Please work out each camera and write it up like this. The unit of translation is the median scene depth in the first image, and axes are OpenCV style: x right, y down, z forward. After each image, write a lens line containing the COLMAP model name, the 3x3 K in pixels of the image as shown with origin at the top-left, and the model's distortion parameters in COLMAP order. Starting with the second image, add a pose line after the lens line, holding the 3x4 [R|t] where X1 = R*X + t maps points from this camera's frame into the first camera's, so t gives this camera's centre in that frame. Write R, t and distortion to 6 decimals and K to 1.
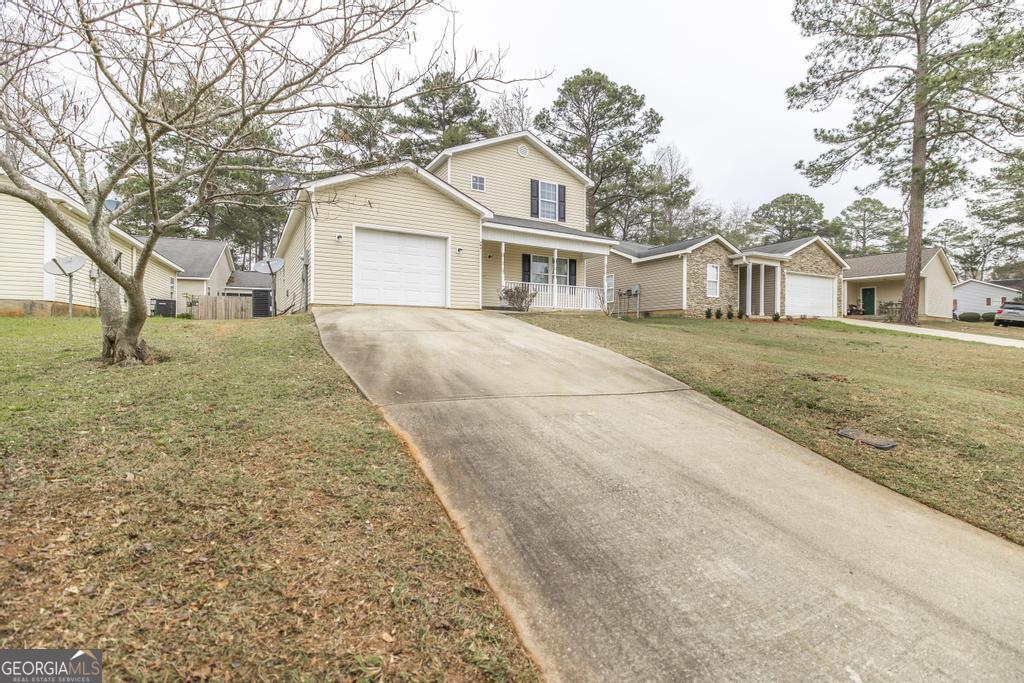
lens RADIAL K [[478.1, 0, 511.8], [0, 478.1, 341.6], [0, 0, 1]] dist [0.000119, 0.000022]
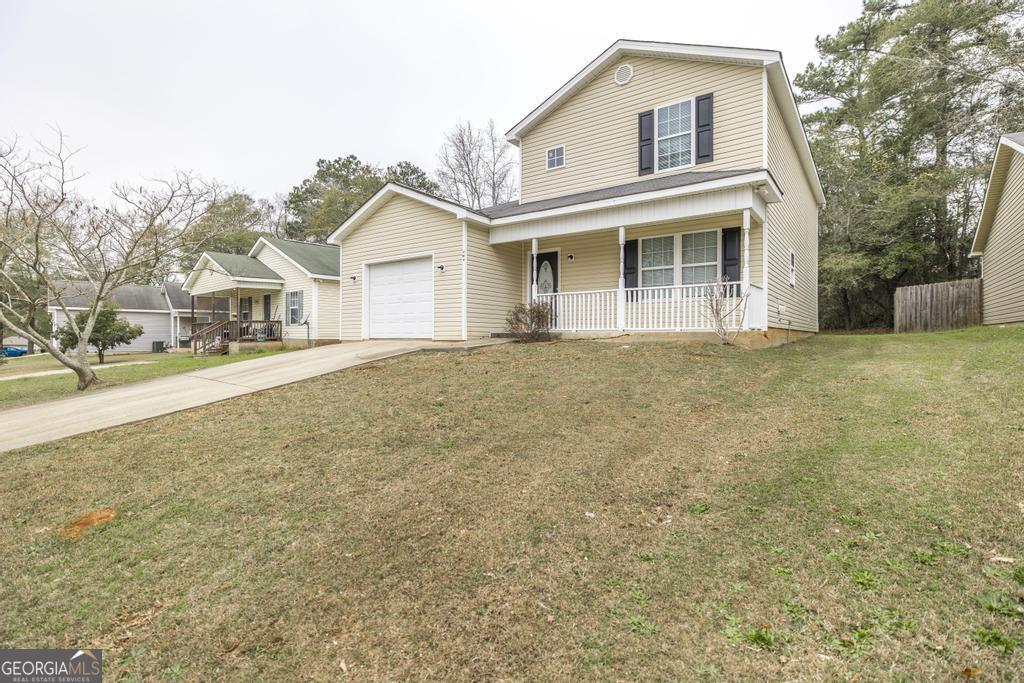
lens RADIAL K [[491.5, 0, 512.1], [0, 491.5, 341.2], [0, 0, 1]] dist [-0.004428, -0.000332]
pose [[0.401120, 0.001527, -0.916024, 0.540304], [-0.002985, 0.999995, 0.000360, -0.053197], [0.916021, 0.002590, 0.401123, 0.603810]]
